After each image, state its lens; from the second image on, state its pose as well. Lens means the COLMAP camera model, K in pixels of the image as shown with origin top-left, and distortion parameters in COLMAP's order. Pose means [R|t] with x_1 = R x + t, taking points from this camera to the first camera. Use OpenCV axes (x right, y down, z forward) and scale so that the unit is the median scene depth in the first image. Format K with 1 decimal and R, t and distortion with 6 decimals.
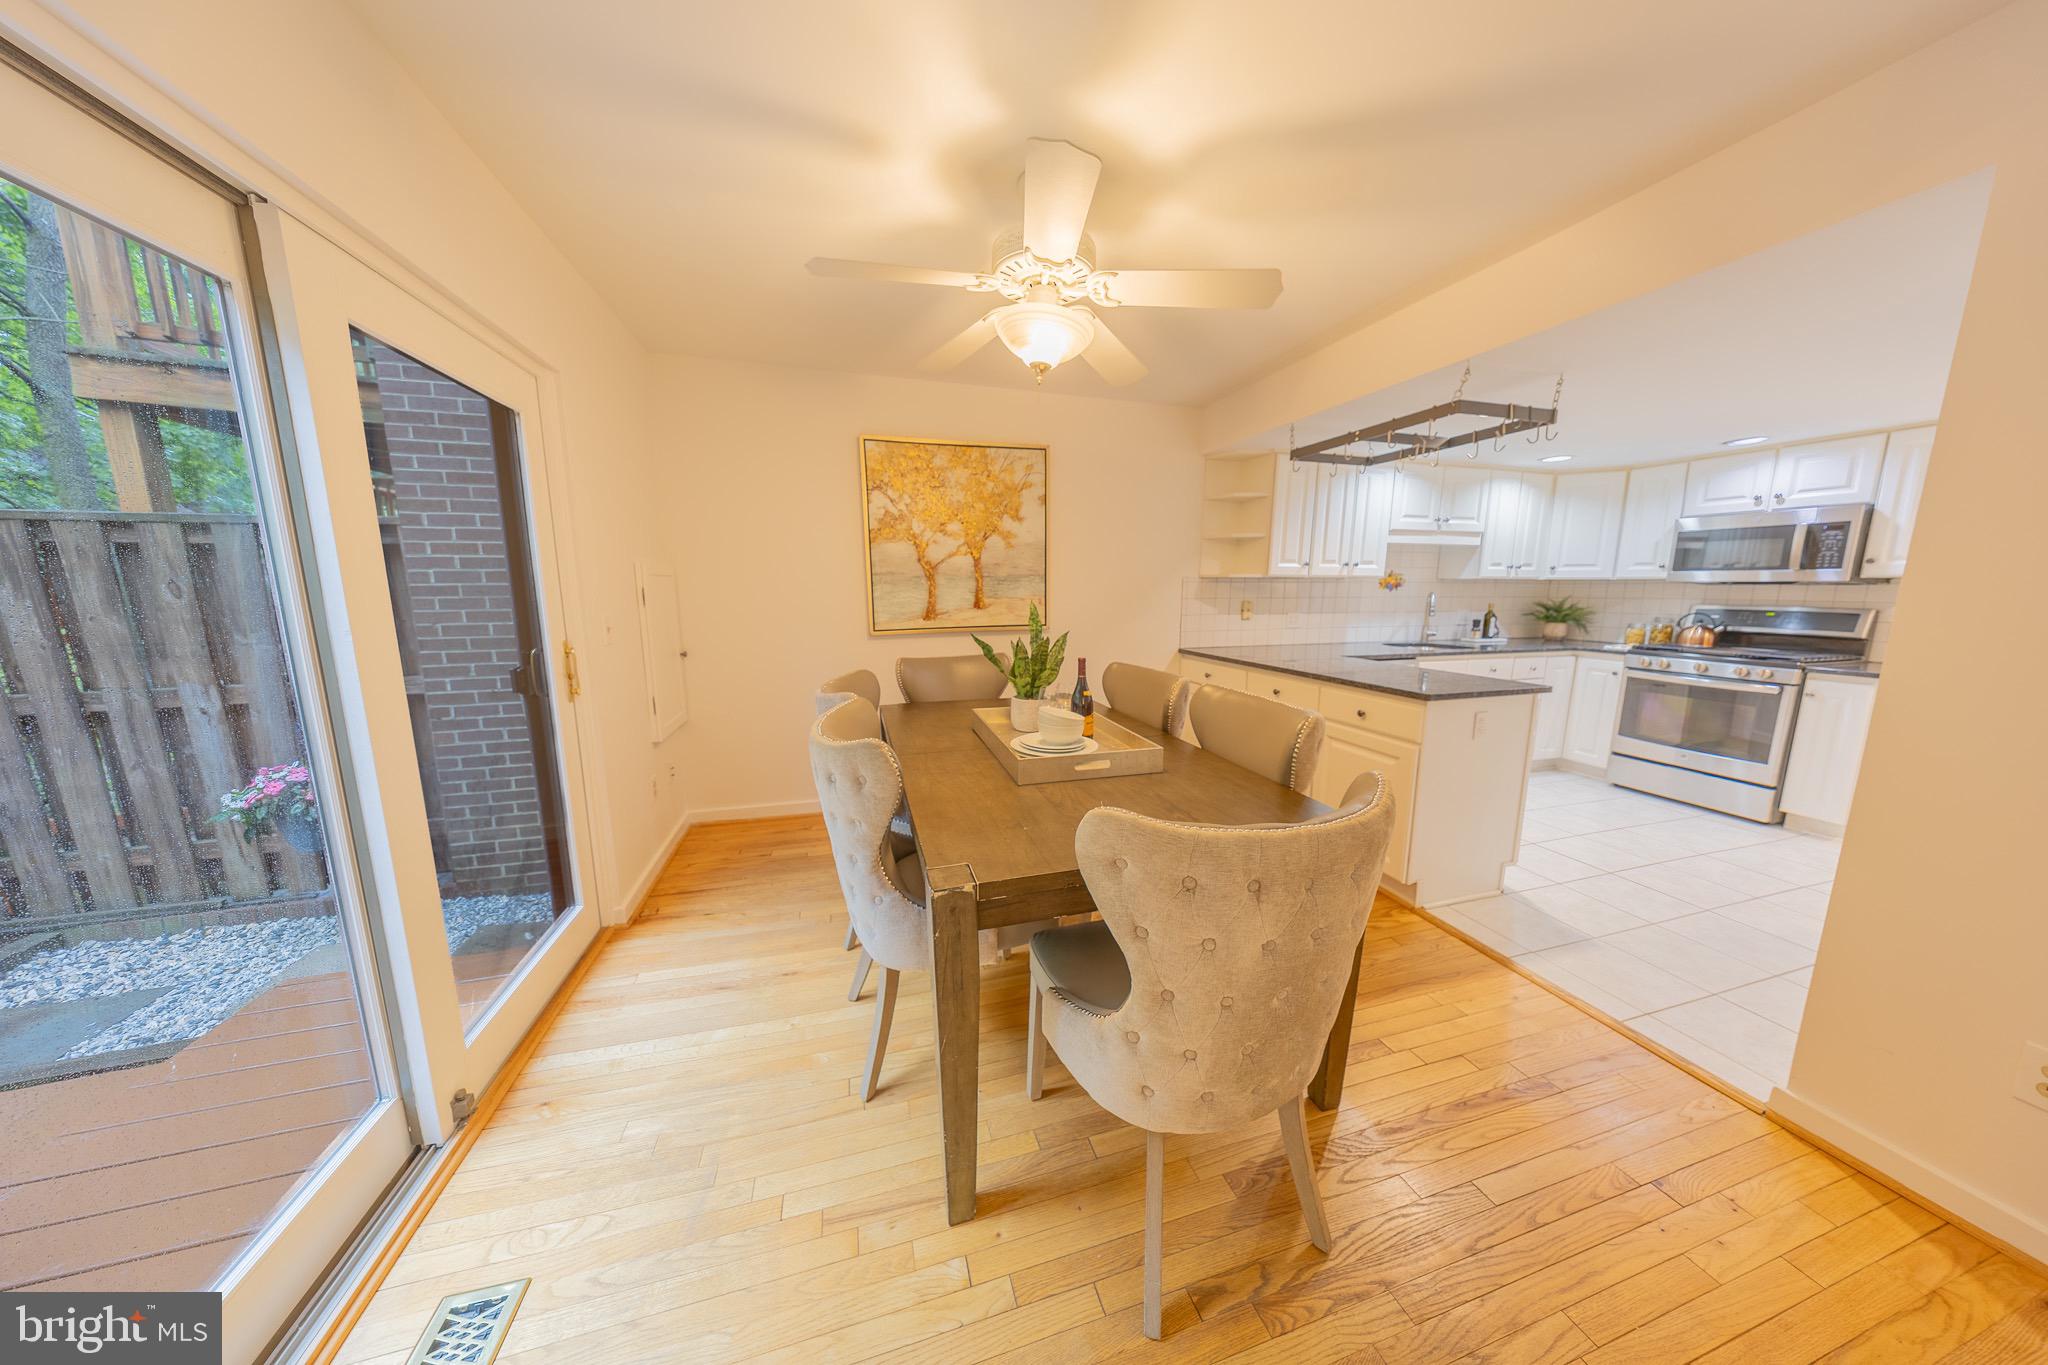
lens RADIAL K [[593.8, 0, 1024.9], [0, 593.8, 676.4], [0, 0, 1]] dist [0.000151, 0.000005]
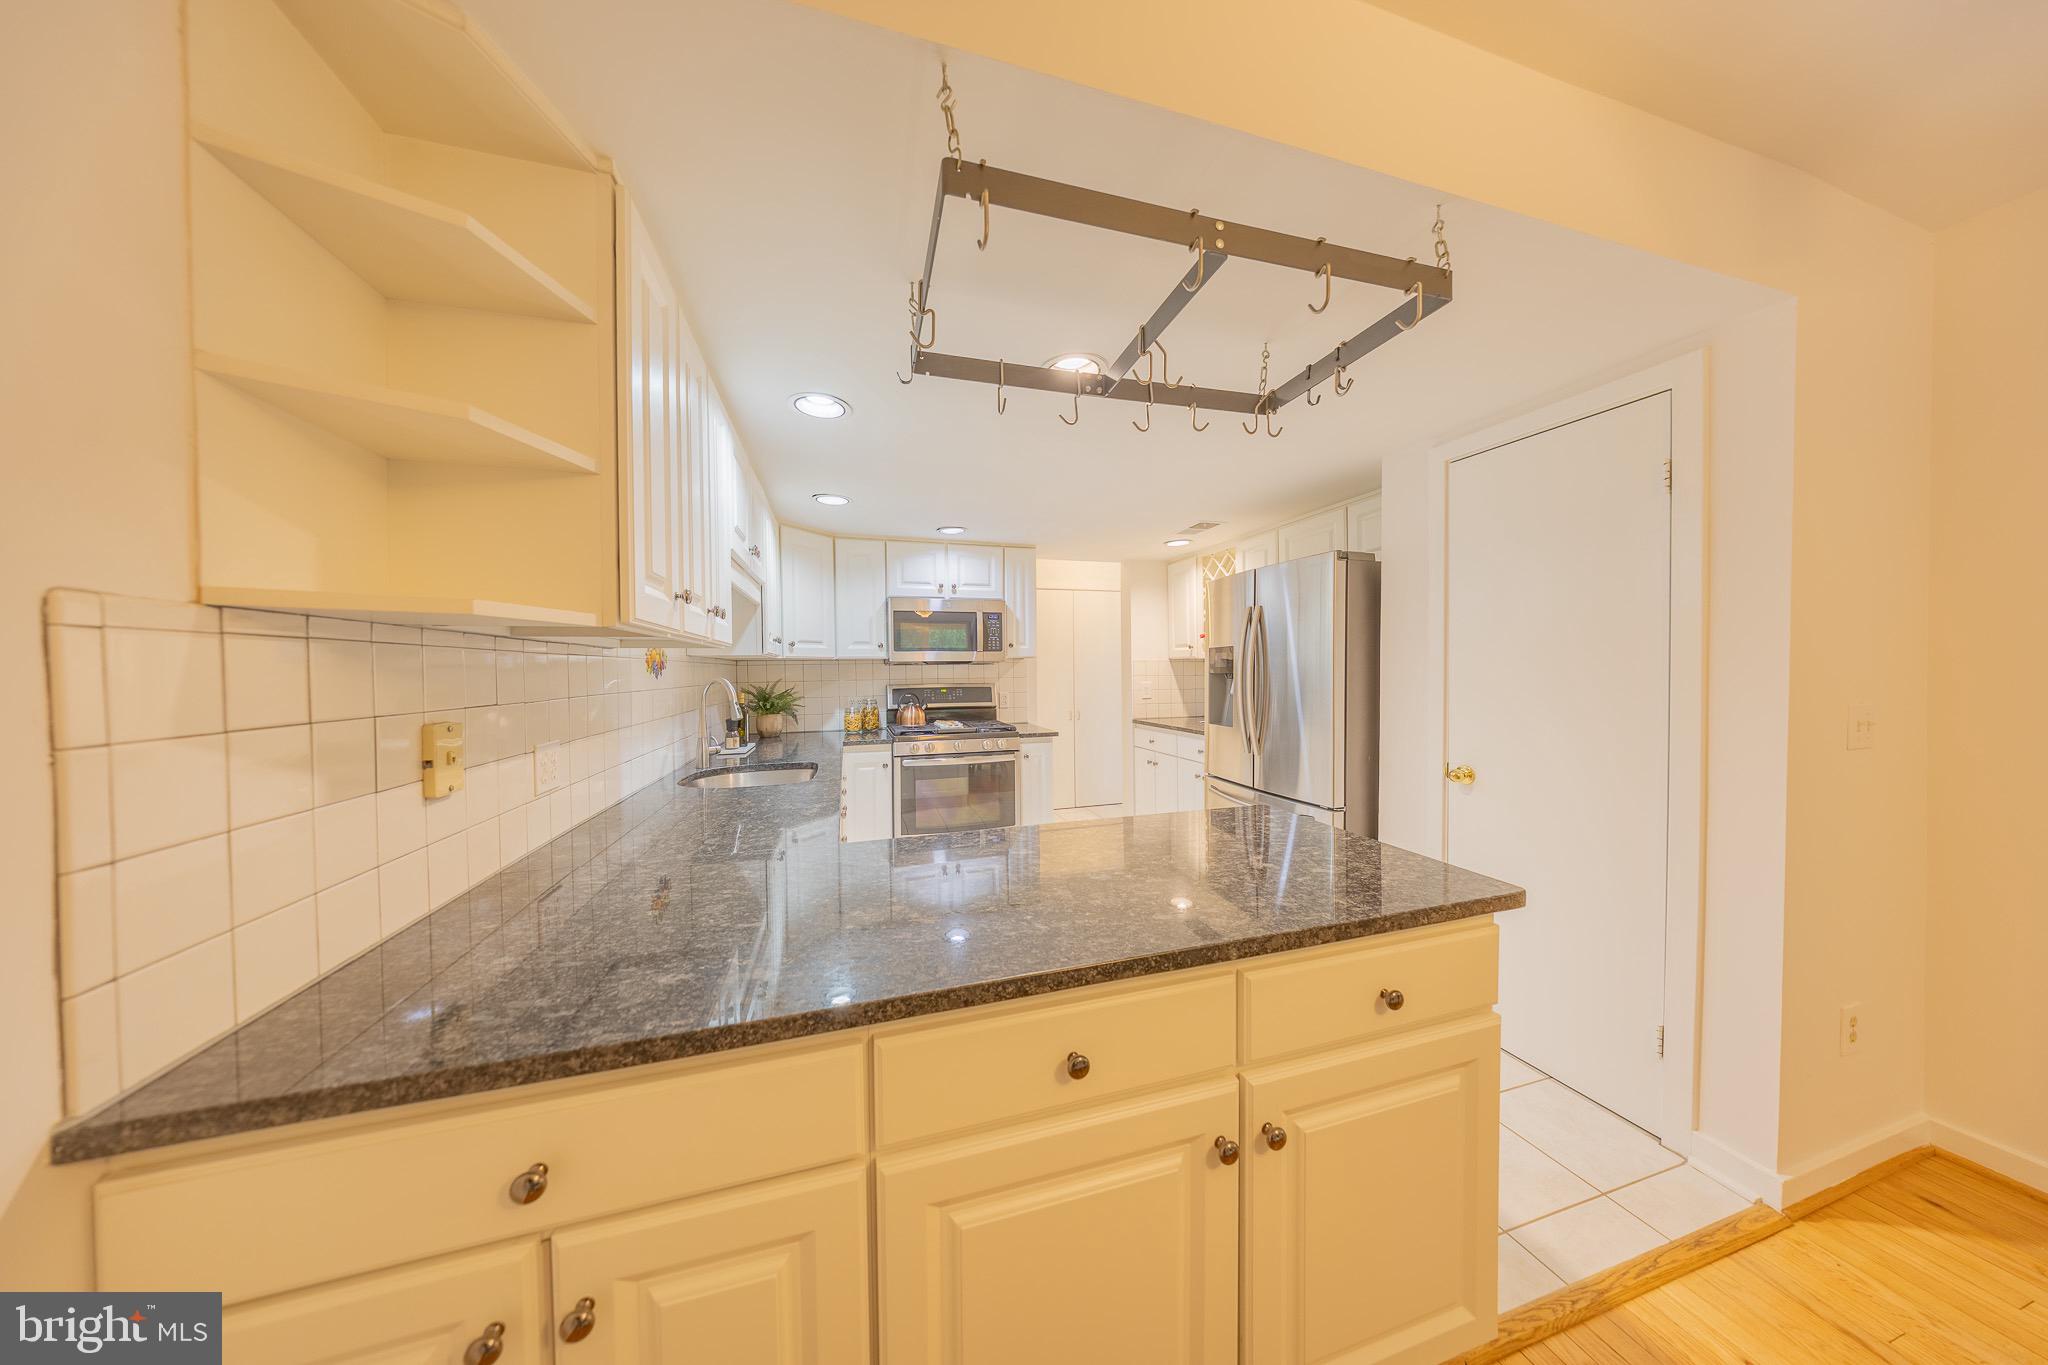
lens RADIAL K [[593.8, 0, 1024.9], [0, 593.8, 676.4], [0, 0, 1]] dist [0.000151, 0.000005]
pose [[-0.008344, -0.015597, 0.999844, 0.131025], [0.159610, 0.987038, 0.016729, -0.118929], [-0.987145, 0.159725, -0.005746, 0.804039]]
